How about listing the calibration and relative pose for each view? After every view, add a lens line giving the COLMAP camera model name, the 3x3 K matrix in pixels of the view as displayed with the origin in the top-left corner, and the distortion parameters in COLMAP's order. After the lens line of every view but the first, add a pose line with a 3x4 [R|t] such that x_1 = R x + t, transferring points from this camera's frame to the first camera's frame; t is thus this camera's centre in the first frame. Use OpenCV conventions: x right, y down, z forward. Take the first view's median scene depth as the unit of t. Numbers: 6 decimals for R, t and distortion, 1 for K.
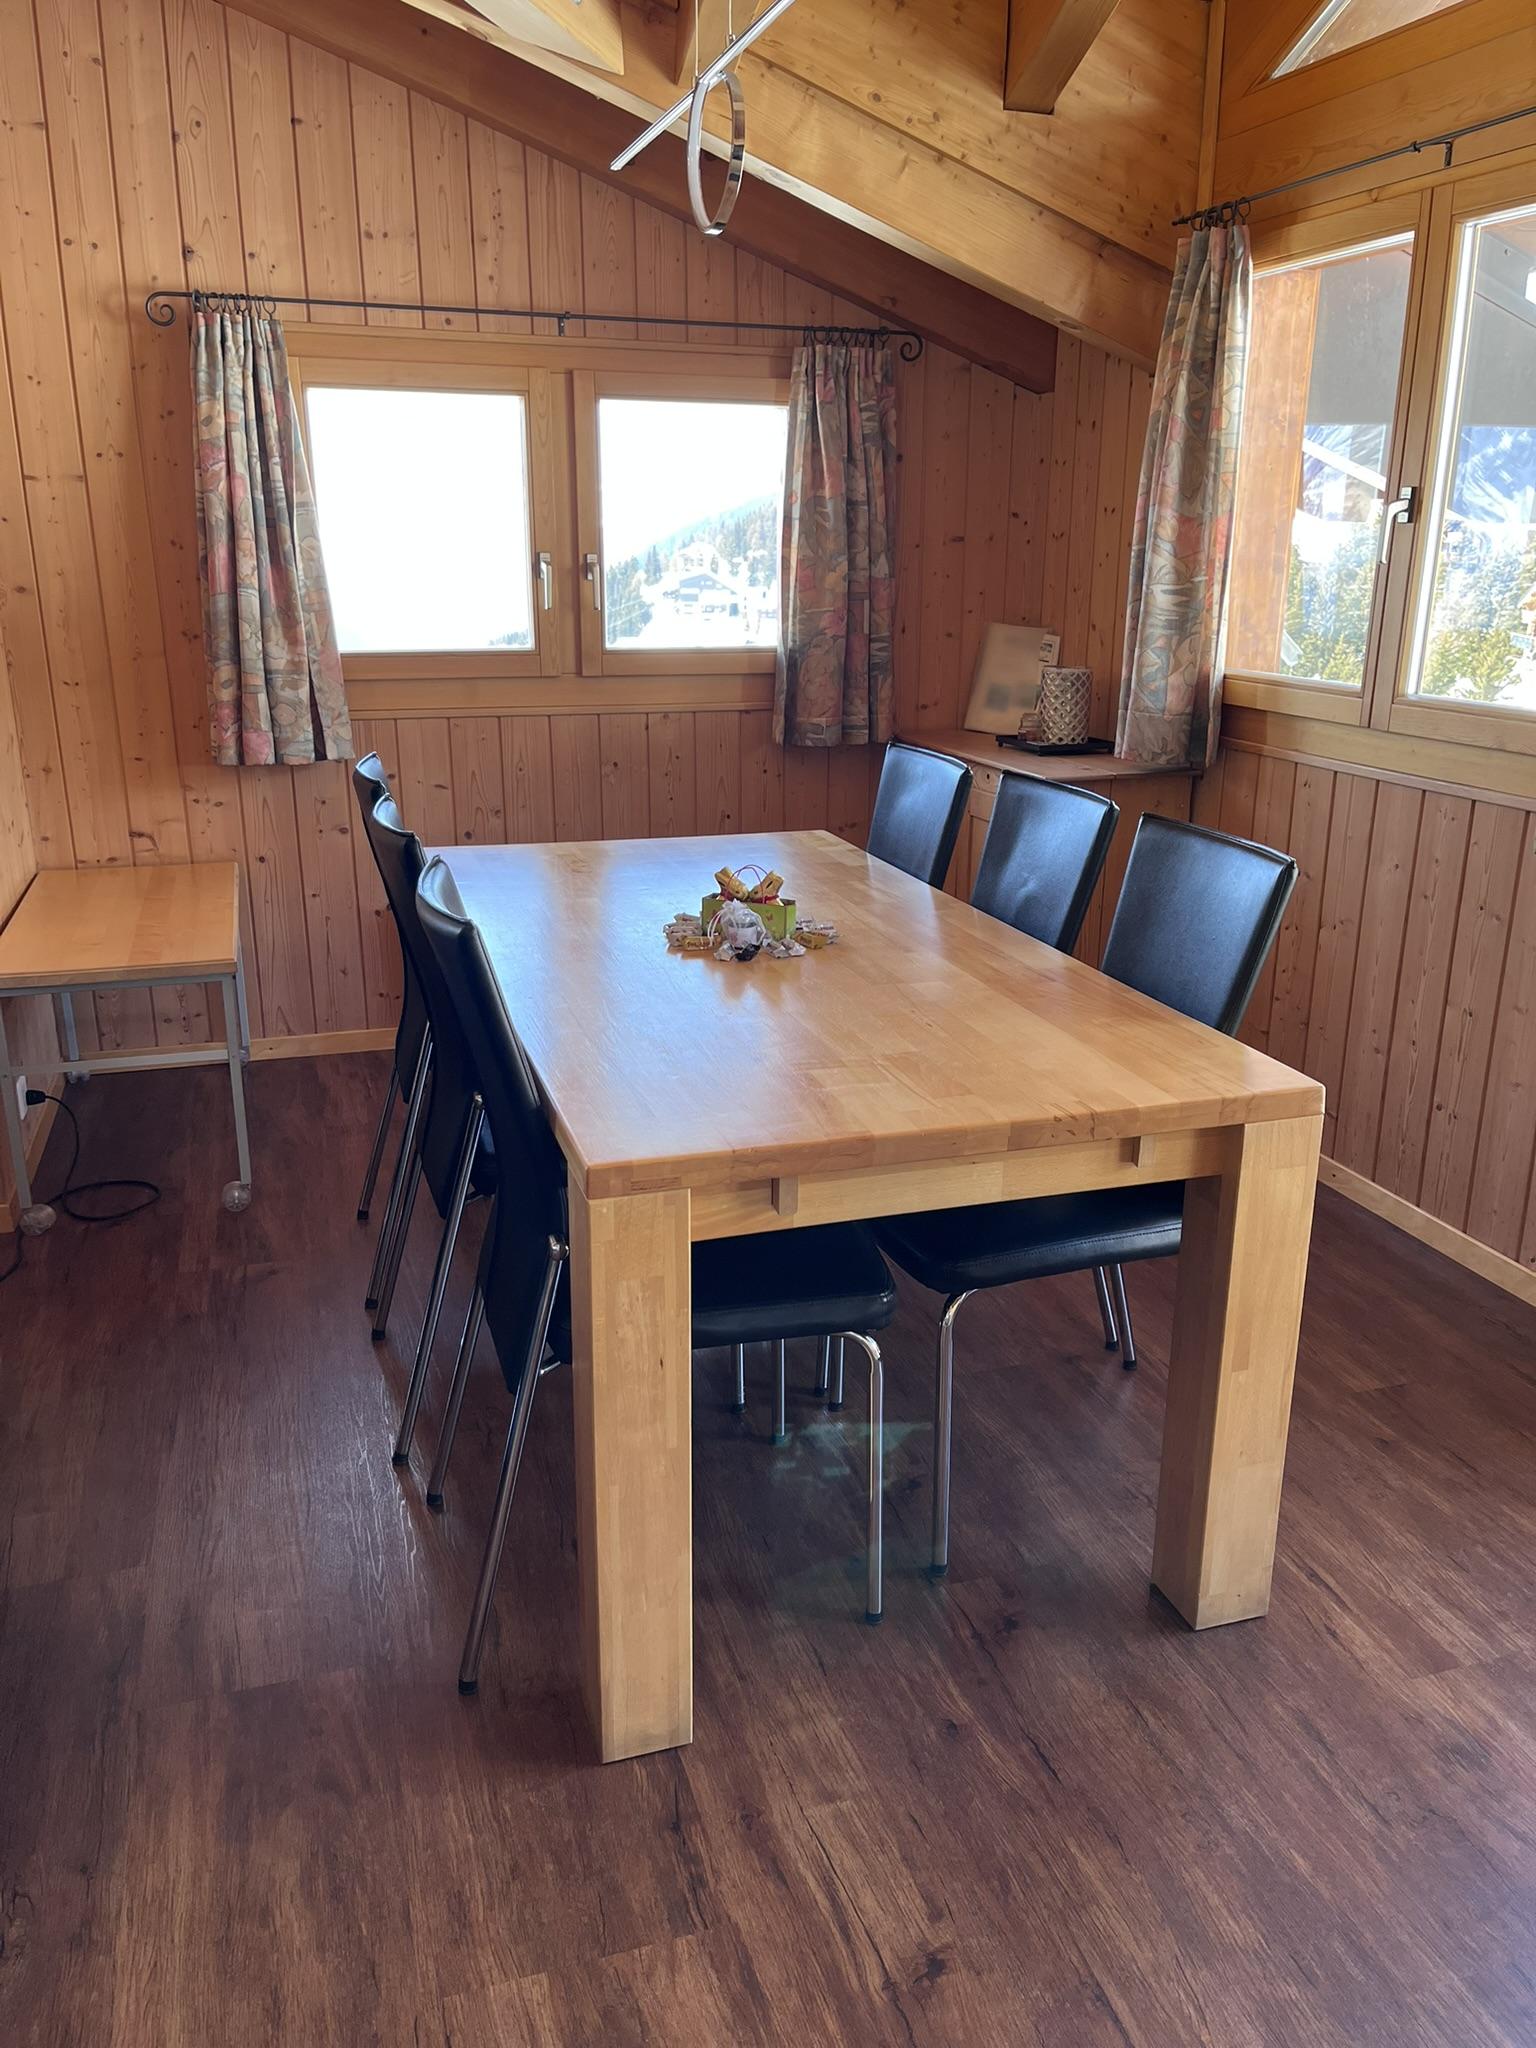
lens RADIAL K [[1556.5, 0, 779.5], [0, 1556.5, 1024.1], [0, 0, 1]] dist [0.041721, -0.051408]
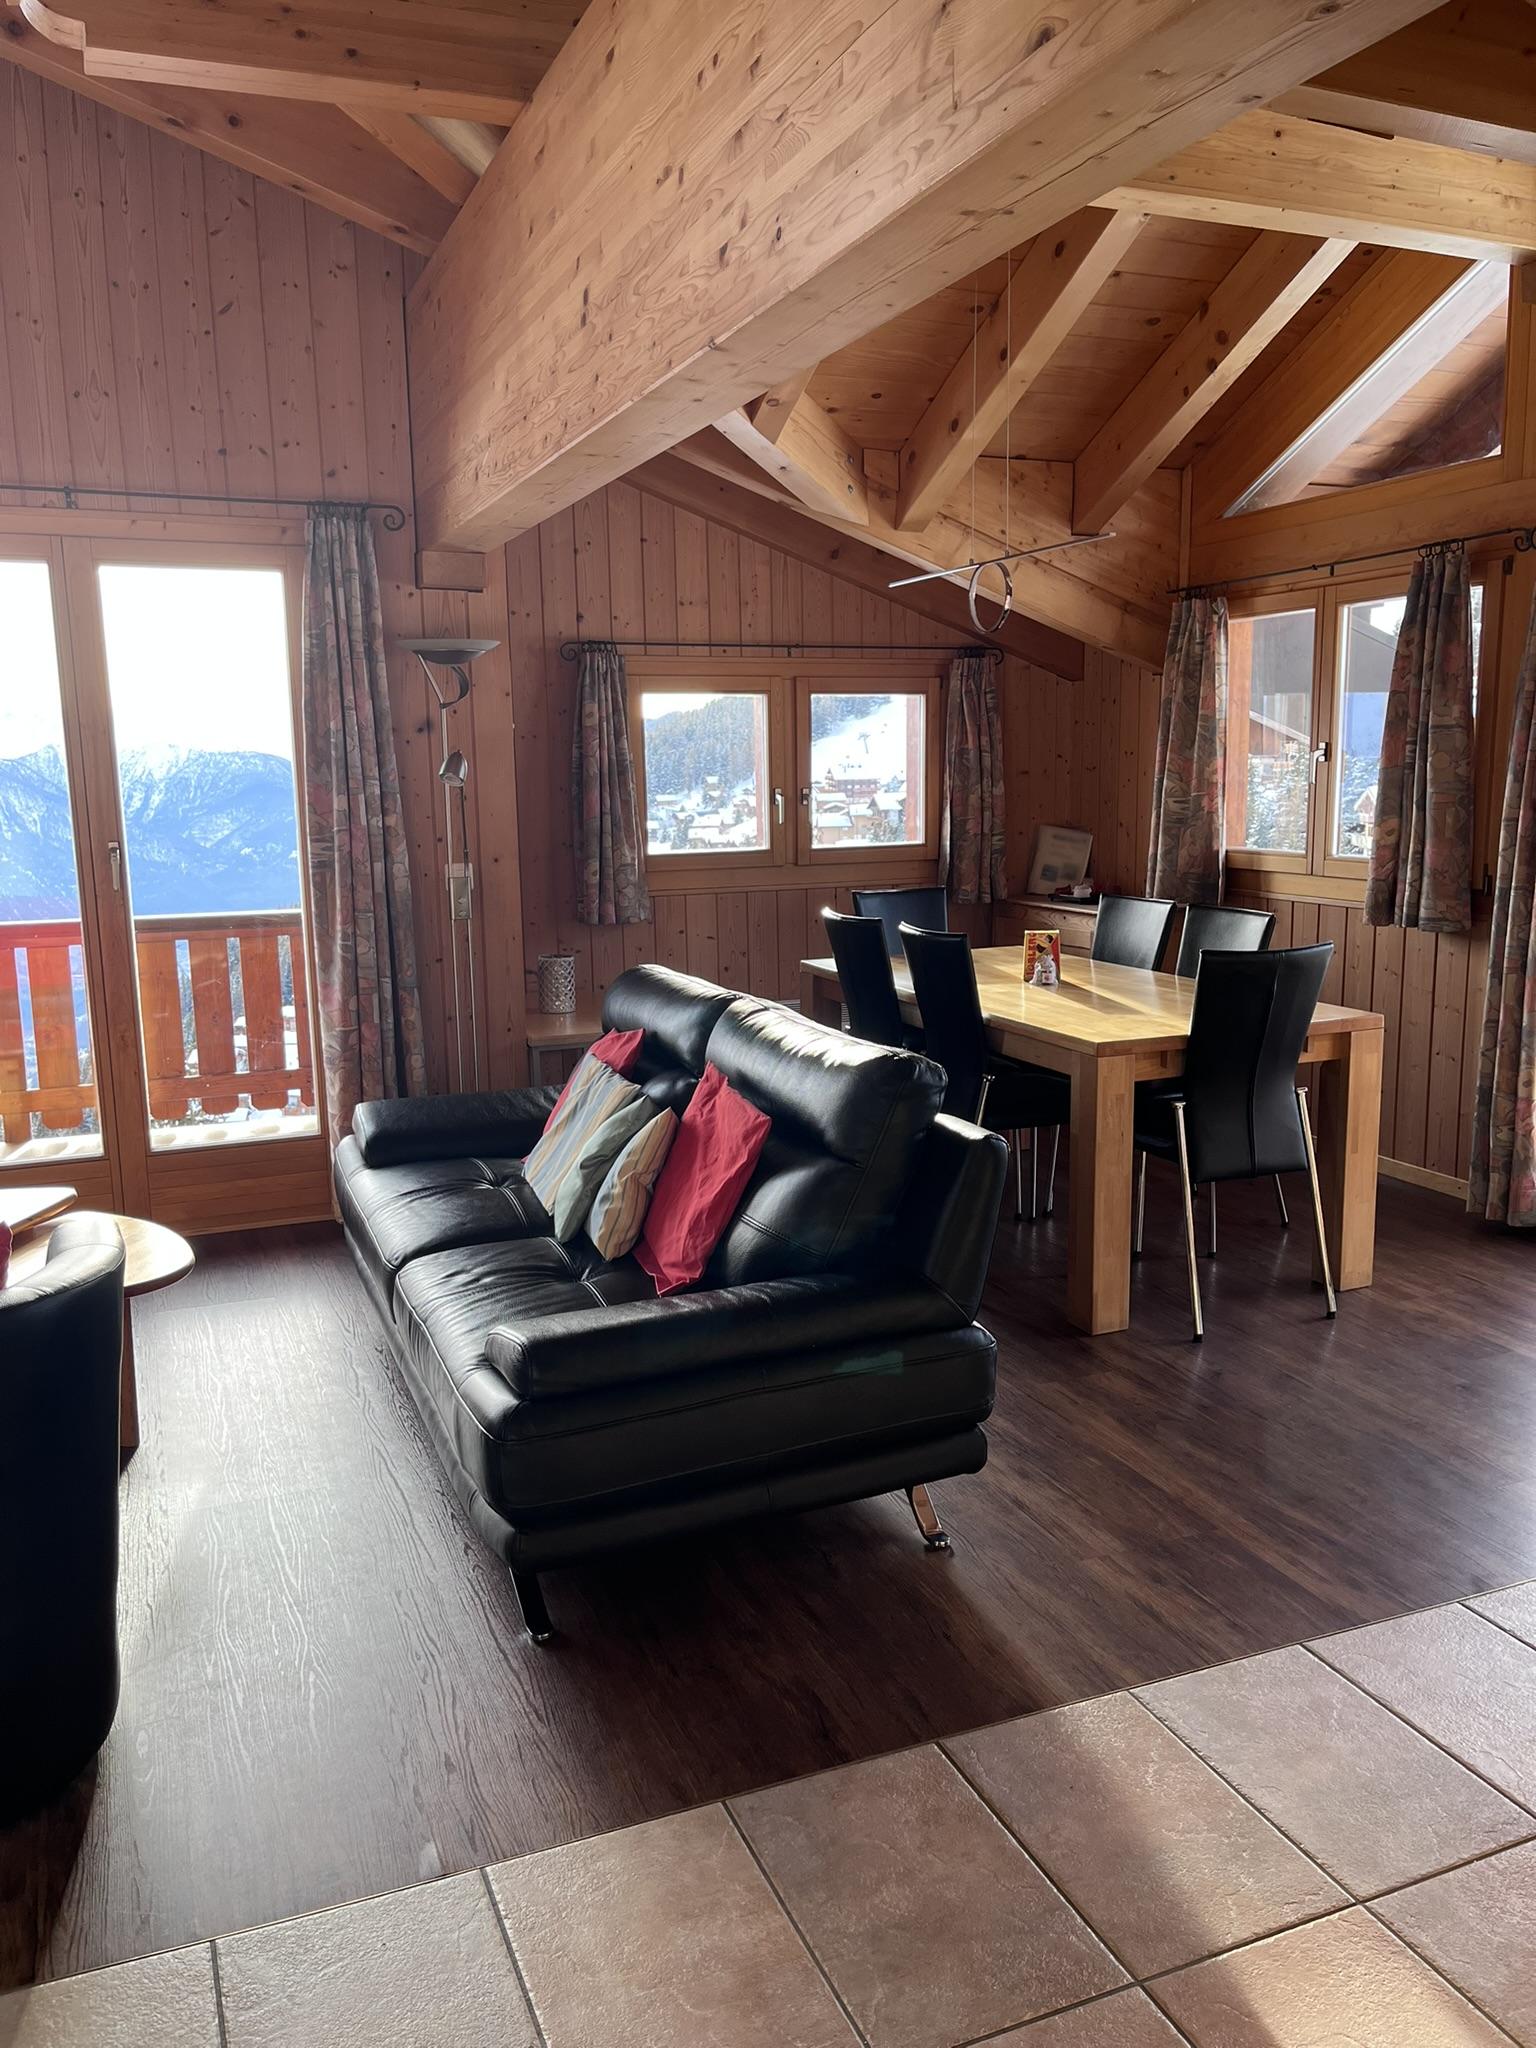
lens RADIAL K [[1556.5, 0, 763.2], [0, 1556.5, 1027.9], [0, 0, 1]] dist [0.041721, -0.051408]
pose [[0.993559, -0.044021, 0.104412, -0.377930], [0.056157, 0.991625, -0.116301, 0.132747], [-0.098418, 0.121415, 0.987711, -0.575806]]
